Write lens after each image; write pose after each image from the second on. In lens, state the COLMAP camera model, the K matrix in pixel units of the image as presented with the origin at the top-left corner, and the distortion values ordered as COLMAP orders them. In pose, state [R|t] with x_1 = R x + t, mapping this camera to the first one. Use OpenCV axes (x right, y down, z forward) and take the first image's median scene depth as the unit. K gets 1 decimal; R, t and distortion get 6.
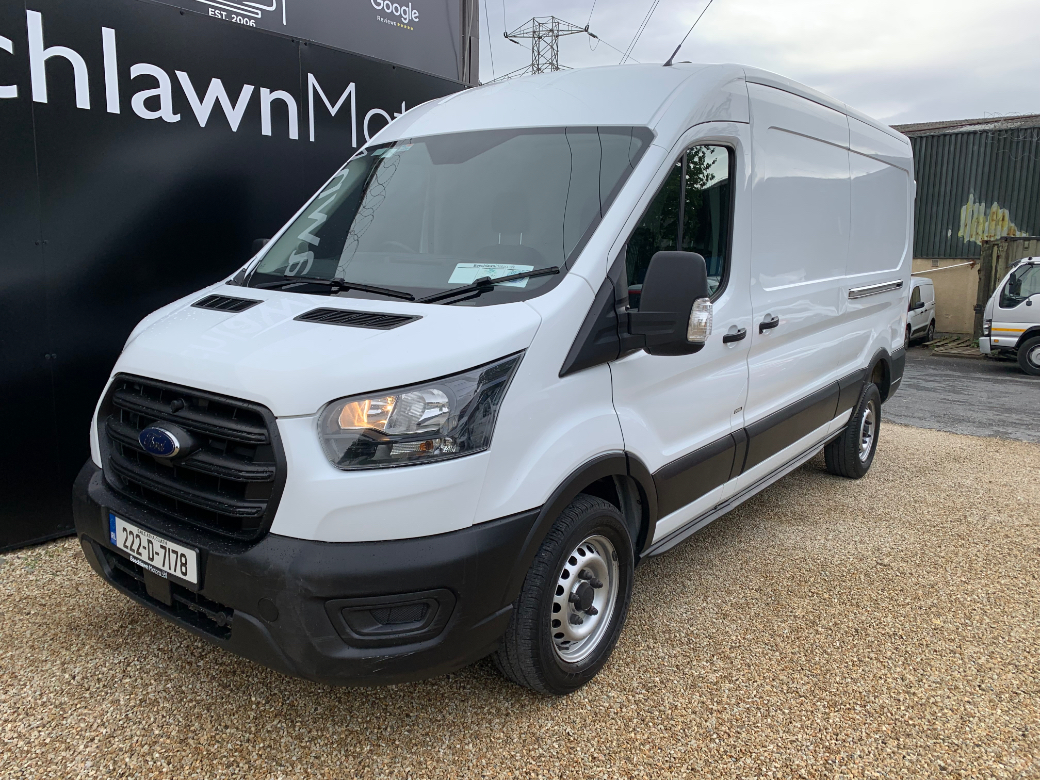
lens RADIAL K [[791.4, 0, 521.9], [0, 791.4, 397.0], [0, 0, 1]] dist [-0.004624, 0.006122]
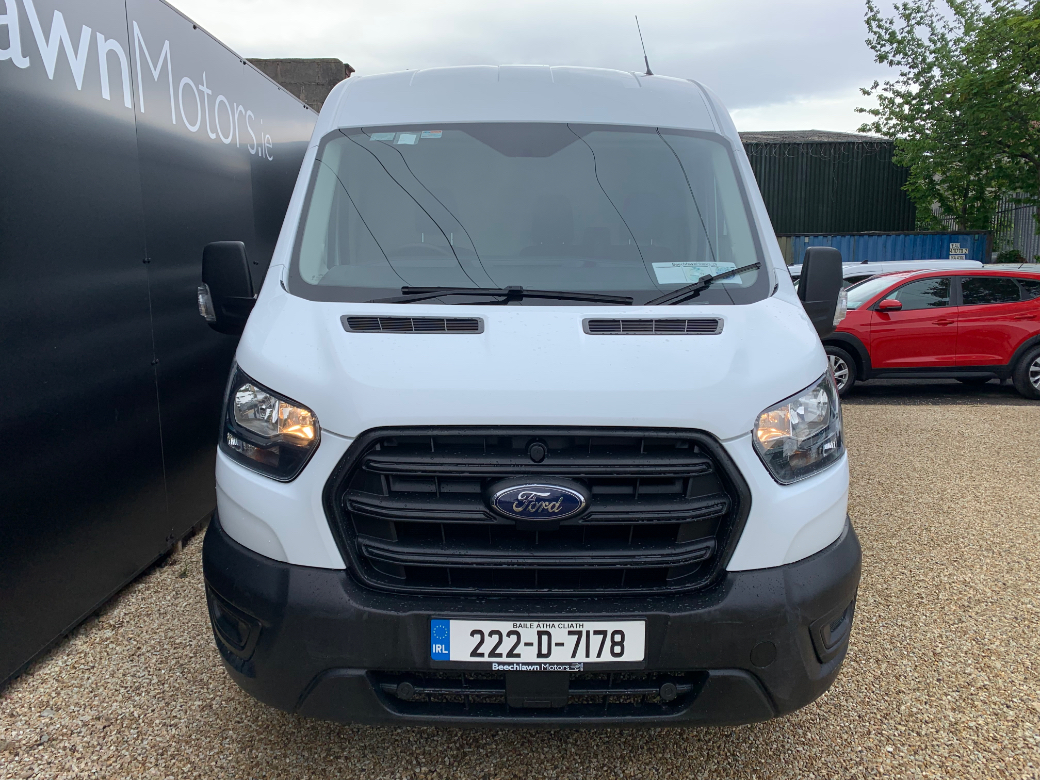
lens RADIAL K [[791.4, 0, 518.6], [0, 791.4, 385.4], [0, 0, 1]] dist [-0.004624, 0.006122]
pose [[0.795679, -0.116567, 0.594396, -0.910701], [0.124585, 0.991821, 0.027733, -0.078639], [-0.592768, 0.051986, 0.803694, 0.383543]]
